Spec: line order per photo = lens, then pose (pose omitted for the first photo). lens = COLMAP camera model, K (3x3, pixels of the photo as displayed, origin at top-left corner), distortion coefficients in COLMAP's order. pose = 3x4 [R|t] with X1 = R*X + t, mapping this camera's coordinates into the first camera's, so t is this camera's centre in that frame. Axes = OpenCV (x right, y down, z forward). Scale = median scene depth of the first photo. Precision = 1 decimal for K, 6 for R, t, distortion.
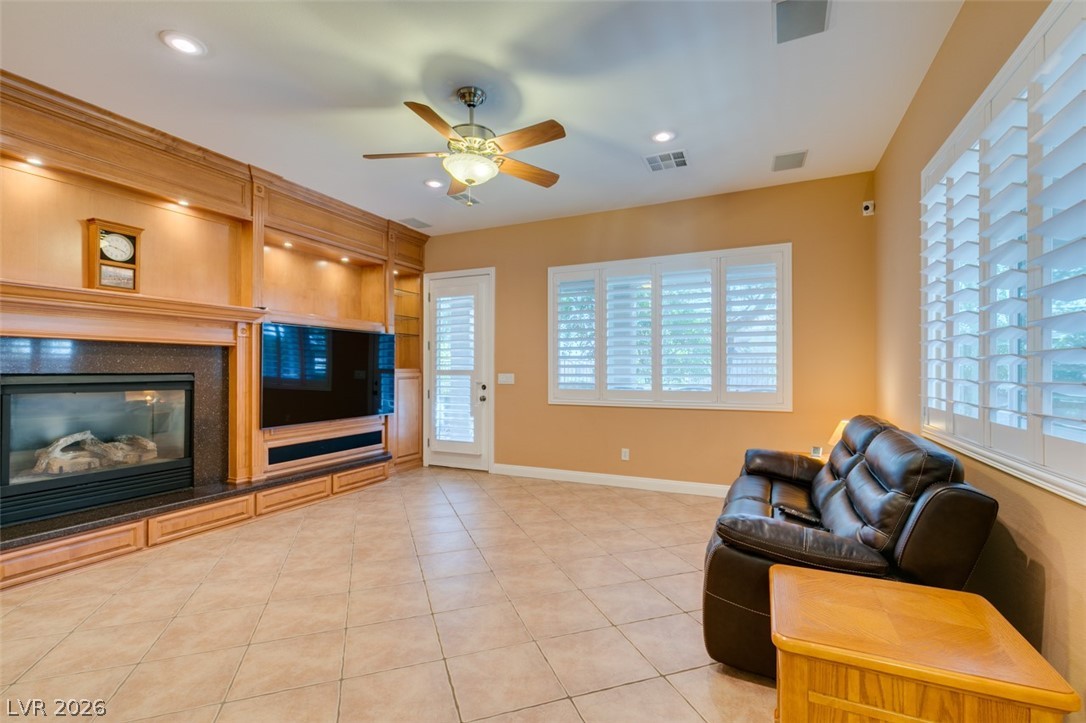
lens RADIAL K [[483.6, 0, 541.6], [0, 483.6, 369.3], [0, 0, 1]] dist [0.001703, -0.001034]
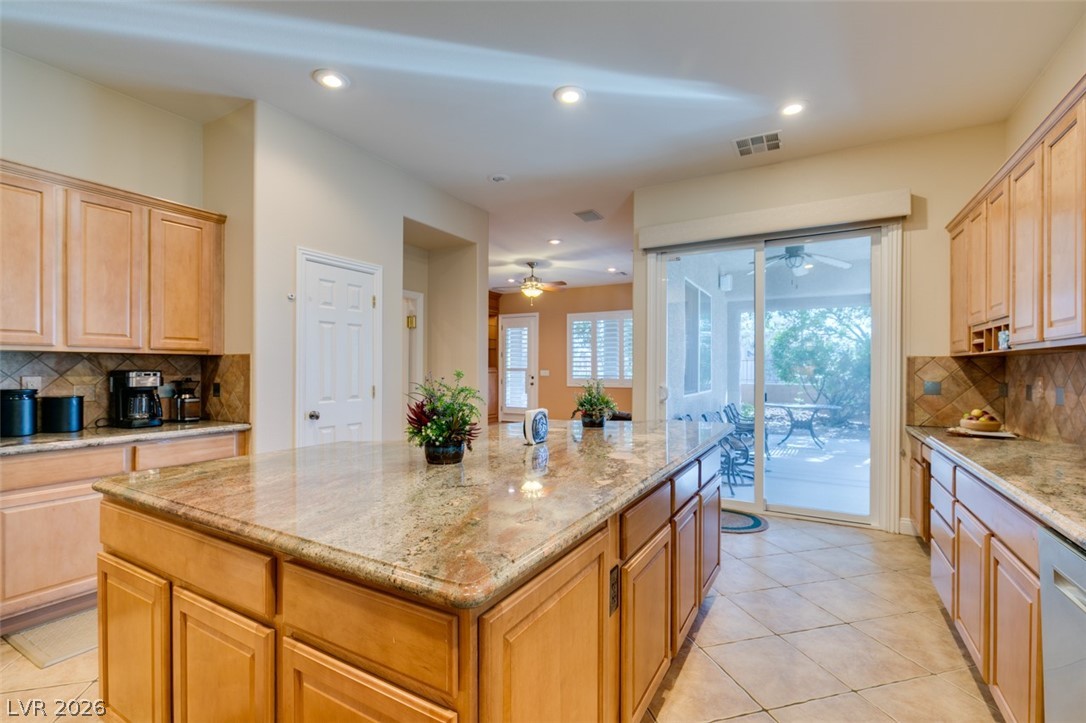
lens RADIAL K [[483.6, 0, 541.6], [0, 483.6, 369.3], [0, 0, 1]] dist [0.001703, -0.001034]
pose [[0.997153, 0.001520, -0.075395, 0.074947], [-0.001354, 0.999997, 0.002243, 0.001912], [0.075398, -0.002135, 0.997151, -1.163910]]
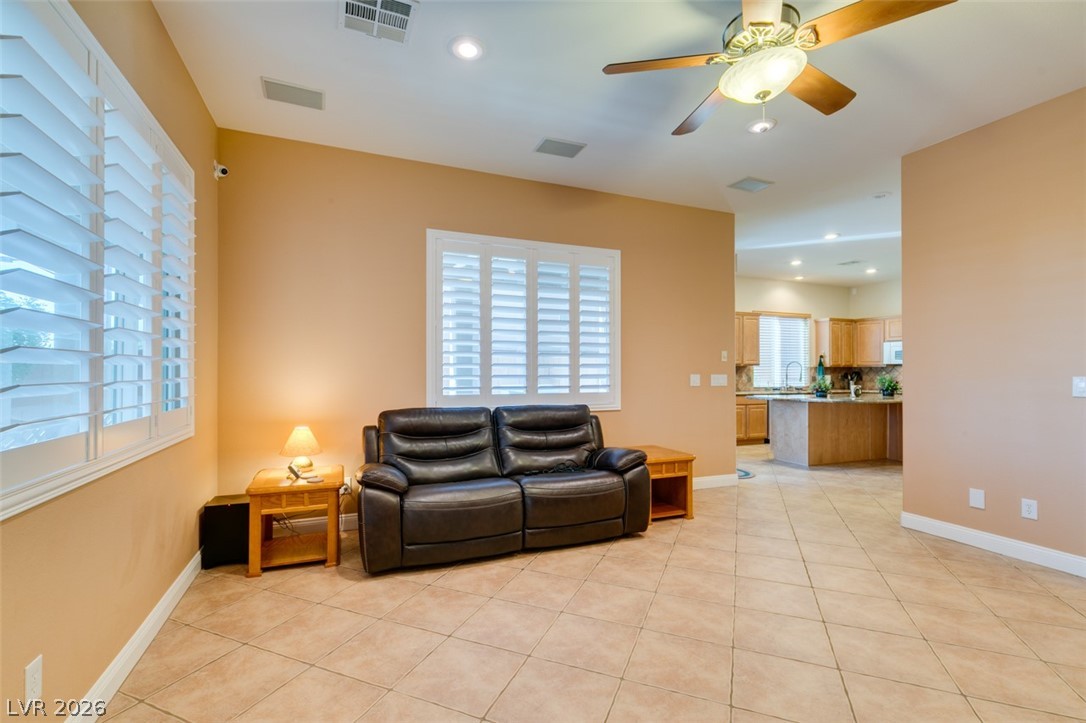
lens RADIAL K [[483.6, 0, 541.6], [0, 483.6, 369.3], [0, 0, 1]] dist [0.001703, -0.001034]
pose [[-0.741596, 0.001010, 0.670846, -0.267949], [-0.000967, 0.999996, -0.002574, 0.001648], [-0.670846, -0.002557, -0.741593, 1.230244]]
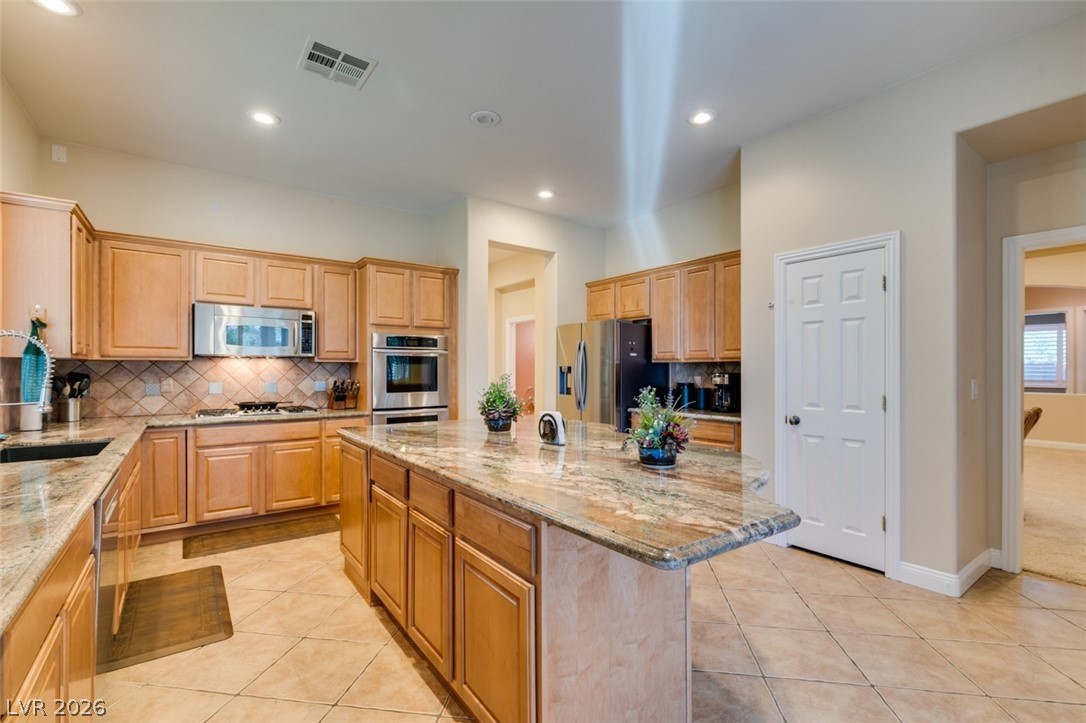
lens RADIAL K [[483.6, 0, 541.6], [0, 483.6, 369.3], [0, 0, 1]] dist [0.001703, -0.001034]
pose [[-0.474085, -0.003020, -0.880474, 0.531115], [-0.001692, 0.999995, -0.002519, 0.000929], [0.880478, 0.000295, -0.474088, -0.362043]]
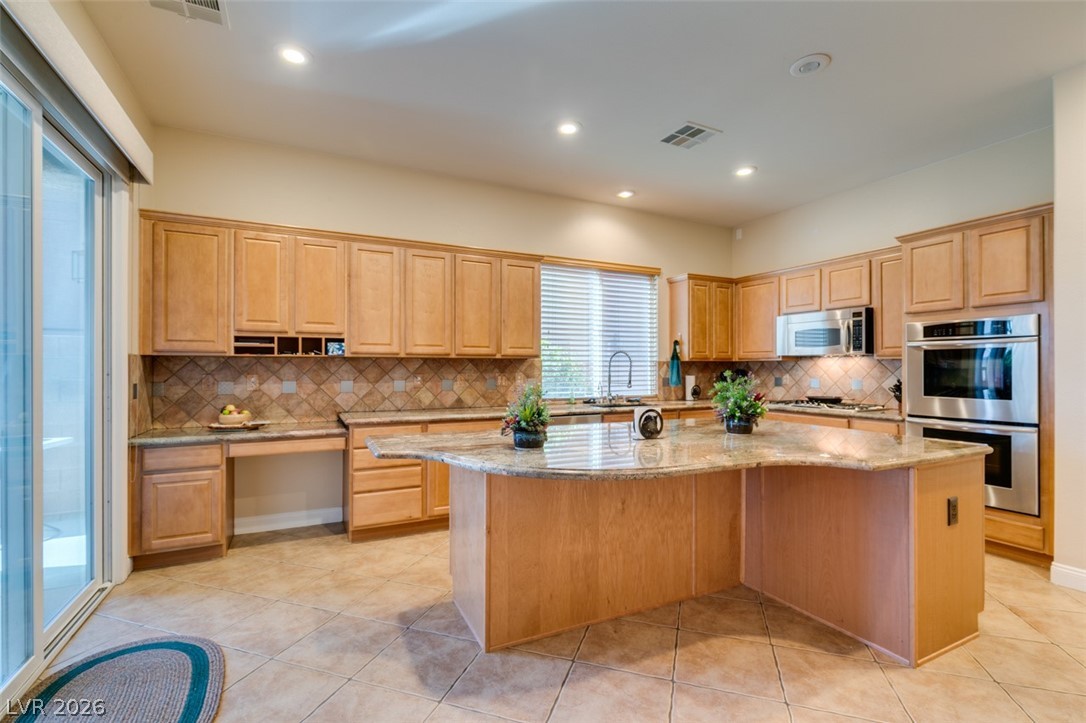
lens RADIAL K [[484.6, 0, 542.1], [0, 484.6, 365.5], [0, 0, 1]] dist [-0.002451, -0.001229]
pose [[-0.786990, 0.001727, 0.616963, -0.231946], [-0.000234, 0.999995, -0.003098, -0.000285], [-0.616966, -0.002582, -0.786986, -0.079109]]
